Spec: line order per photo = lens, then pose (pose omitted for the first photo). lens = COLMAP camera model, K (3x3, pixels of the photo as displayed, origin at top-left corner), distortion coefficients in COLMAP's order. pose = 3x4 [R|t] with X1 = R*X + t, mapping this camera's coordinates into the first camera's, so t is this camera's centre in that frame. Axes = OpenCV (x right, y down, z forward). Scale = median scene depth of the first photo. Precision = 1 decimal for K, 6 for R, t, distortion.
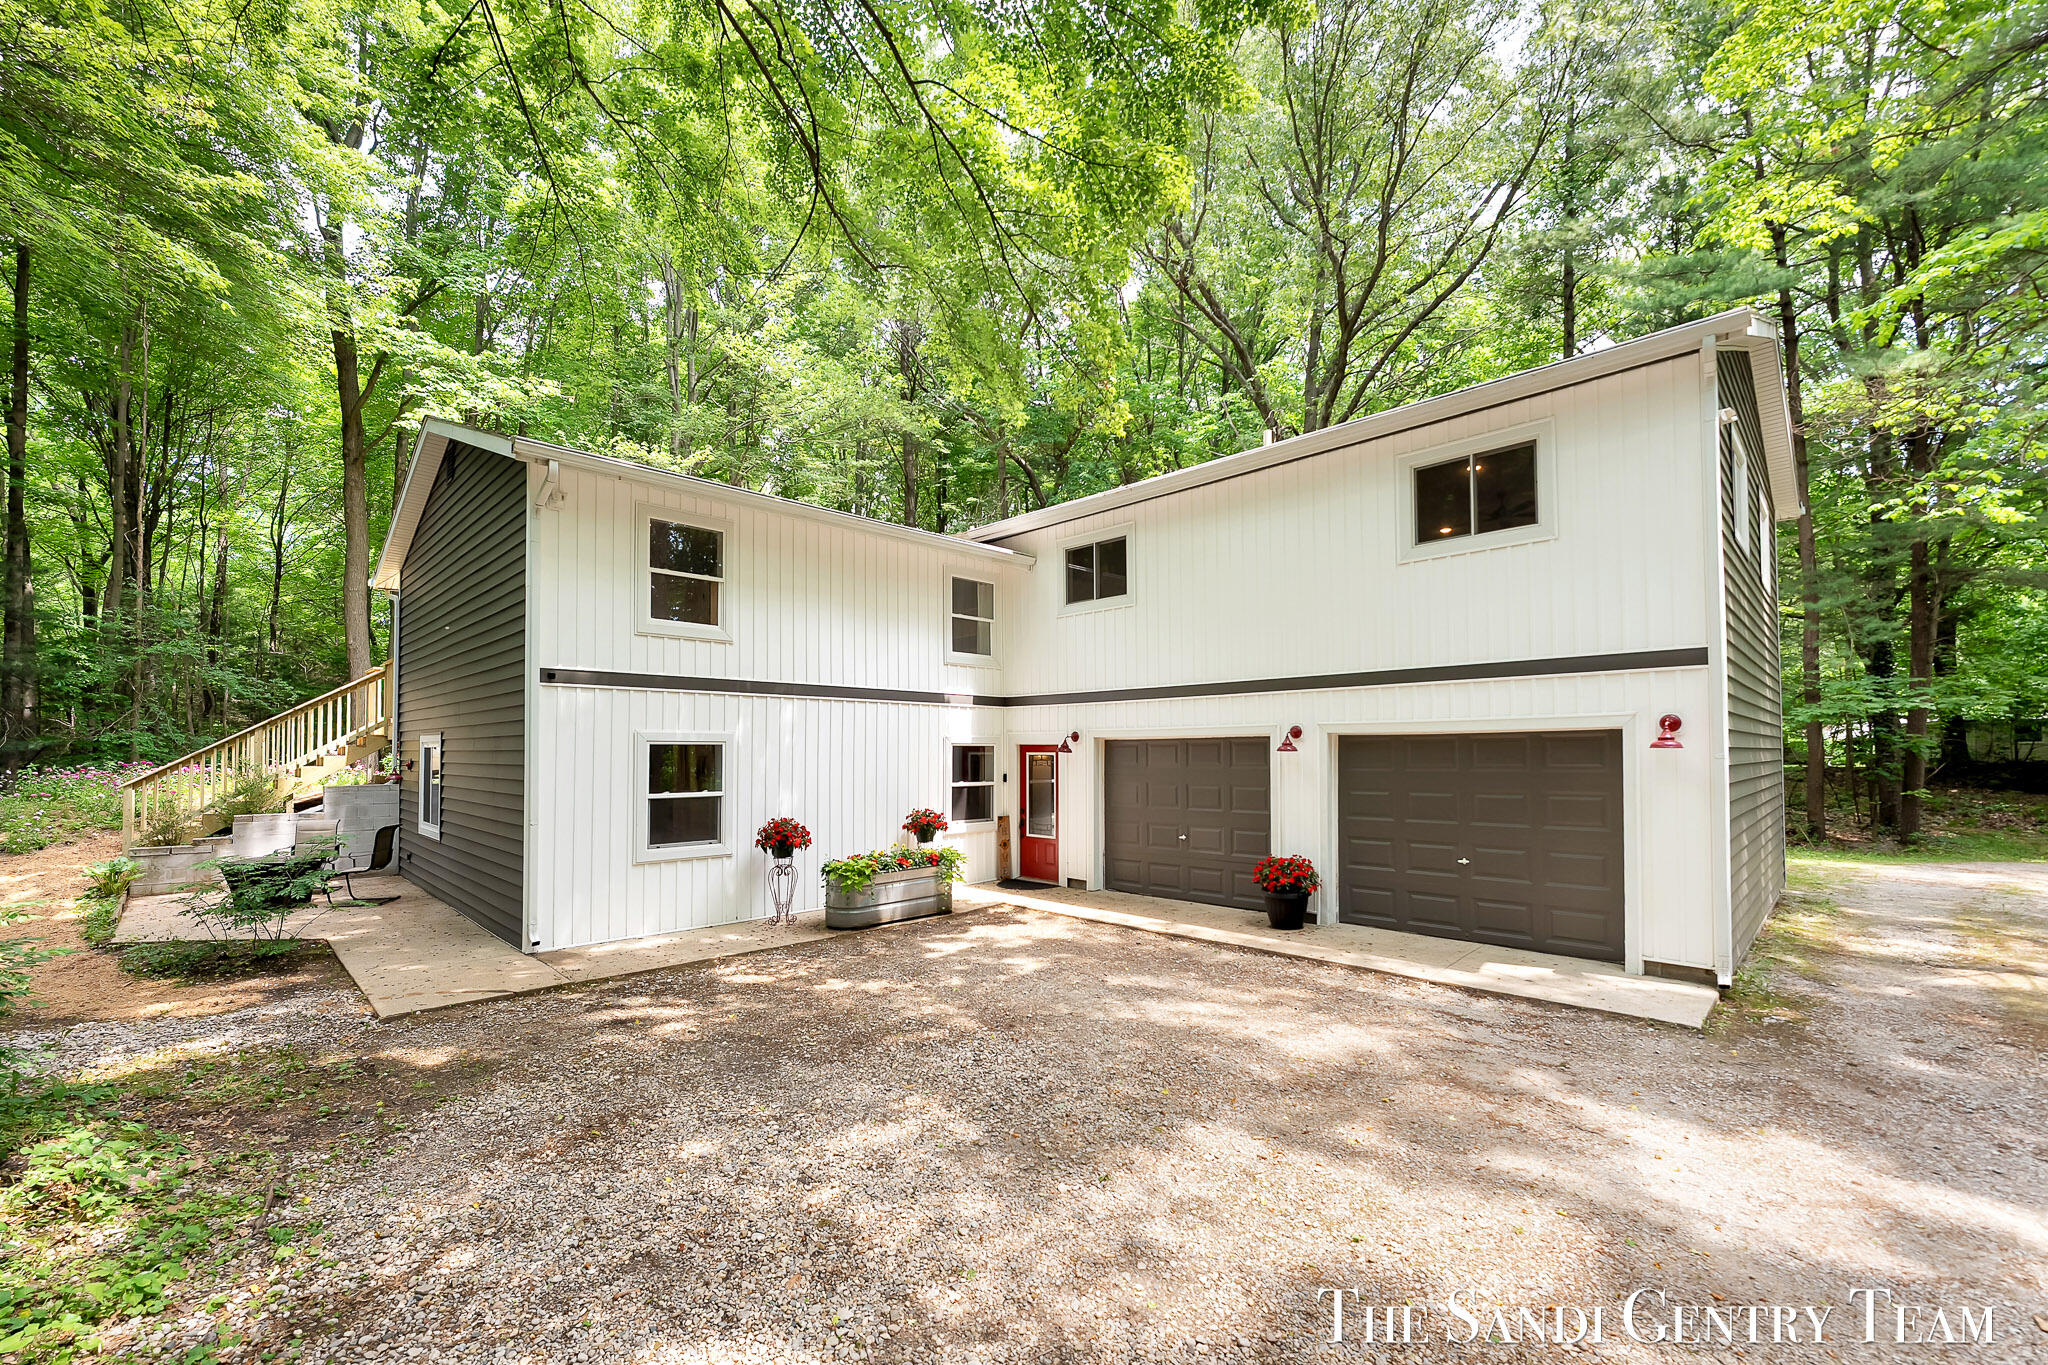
lens RADIAL K [[820.1, 0, 1022.7], [0, 820.1, 689.3], [0, 0, 1]] dist [-0.000536, 0.000150]
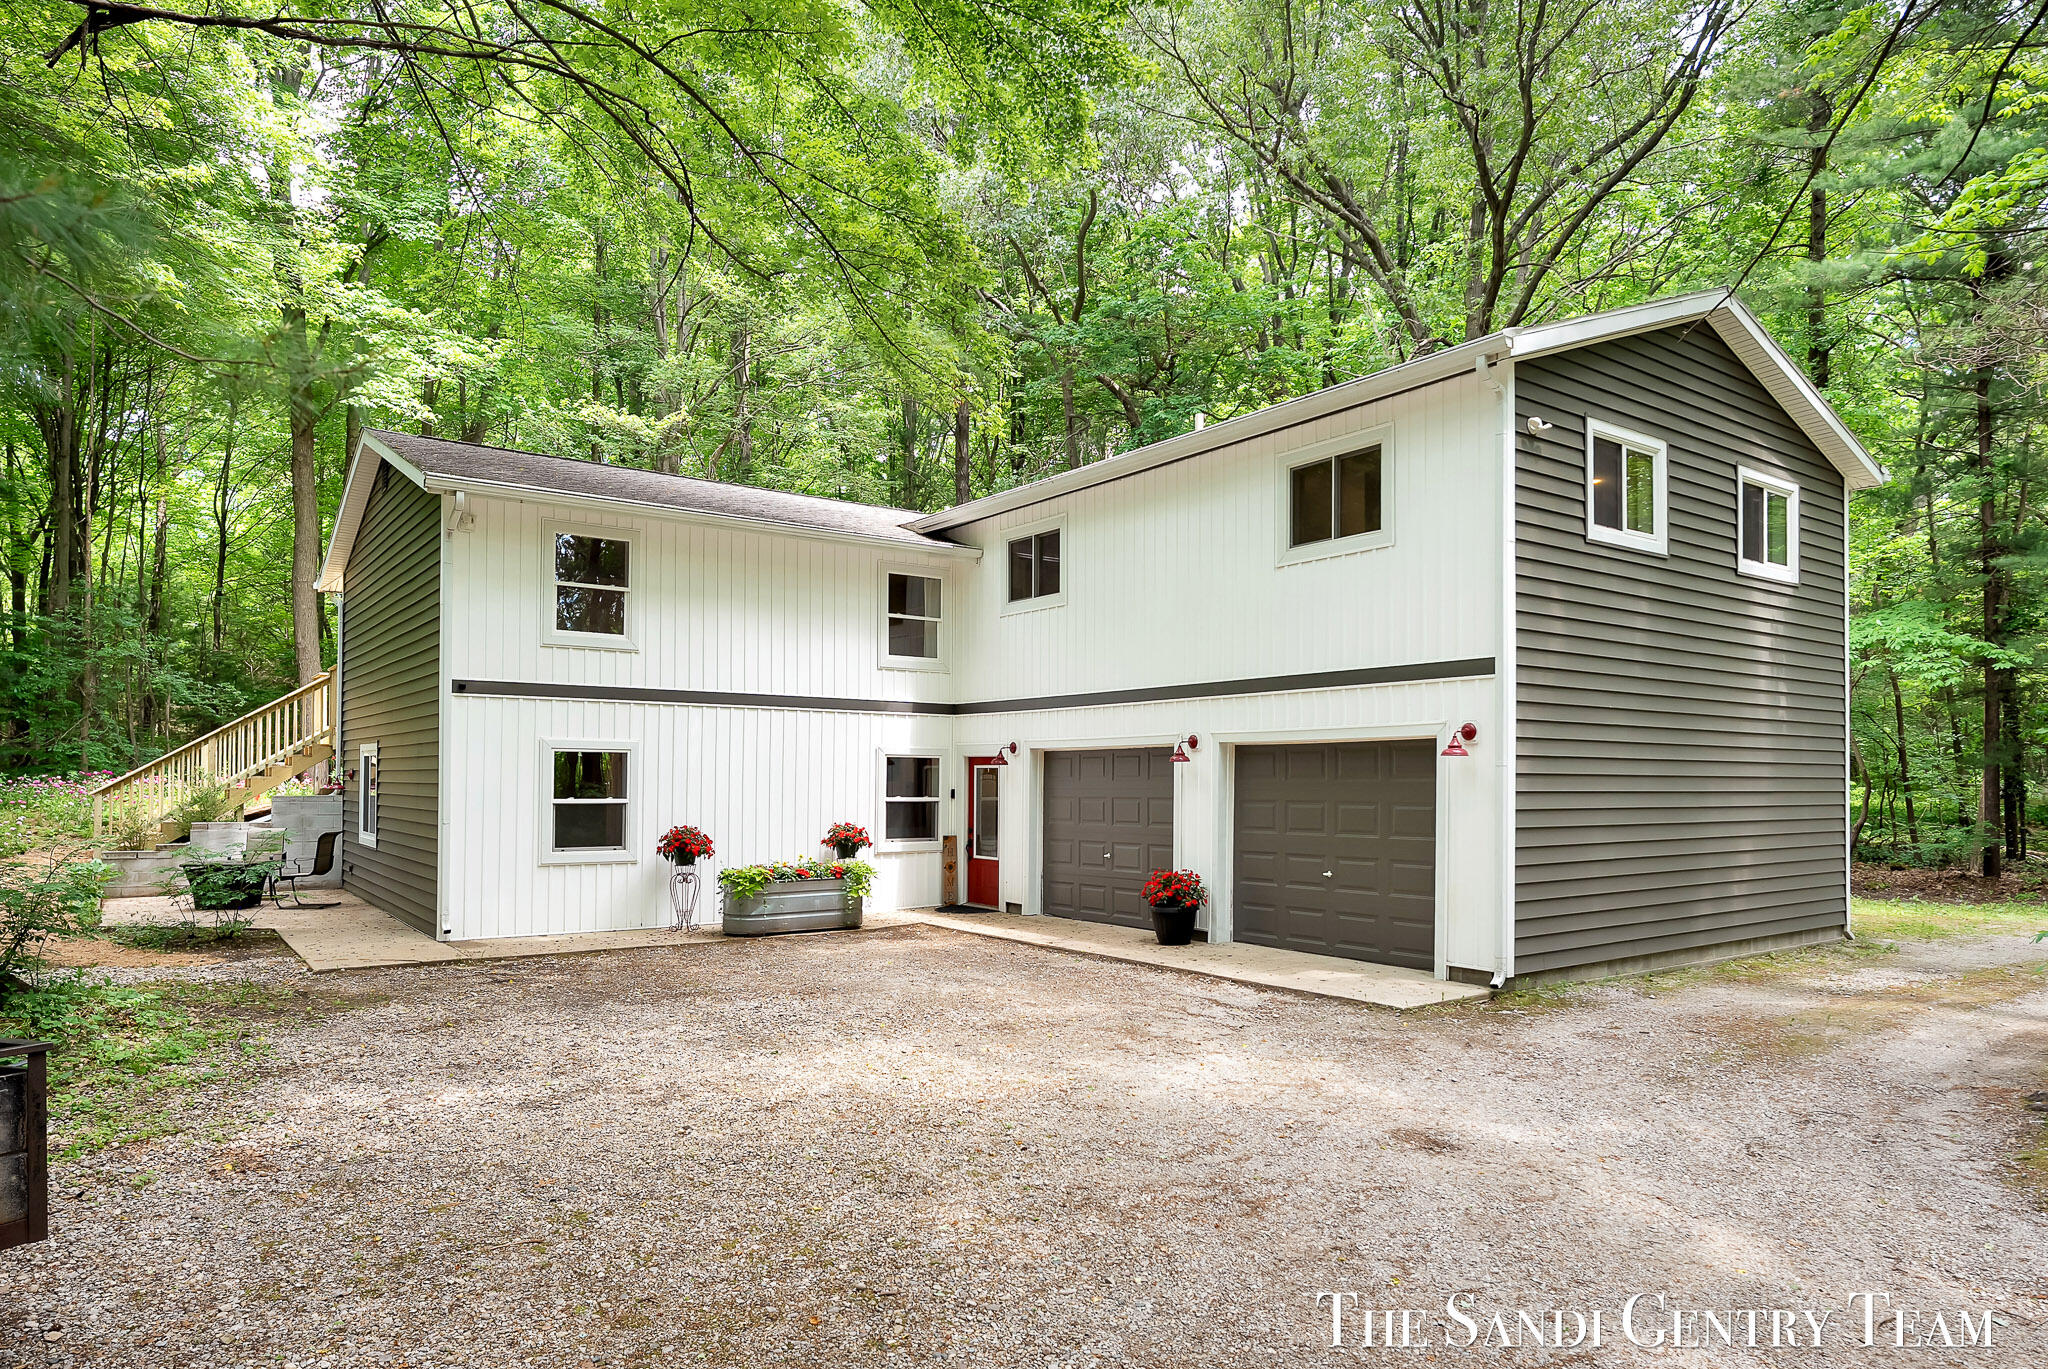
lens RADIAL K [[1185.4, 0, 1025.2], [0, 1185.4, 685.7], [0, 0, 1]] dist [0.003347, 0.001699]
pose [[0.990089, -0.003746, -0.140391, 0.283673], [0.003471, 0.999992, -0.002203, -0.008831], [0.140398, 0.001694, 0.990094, -0.331900]]
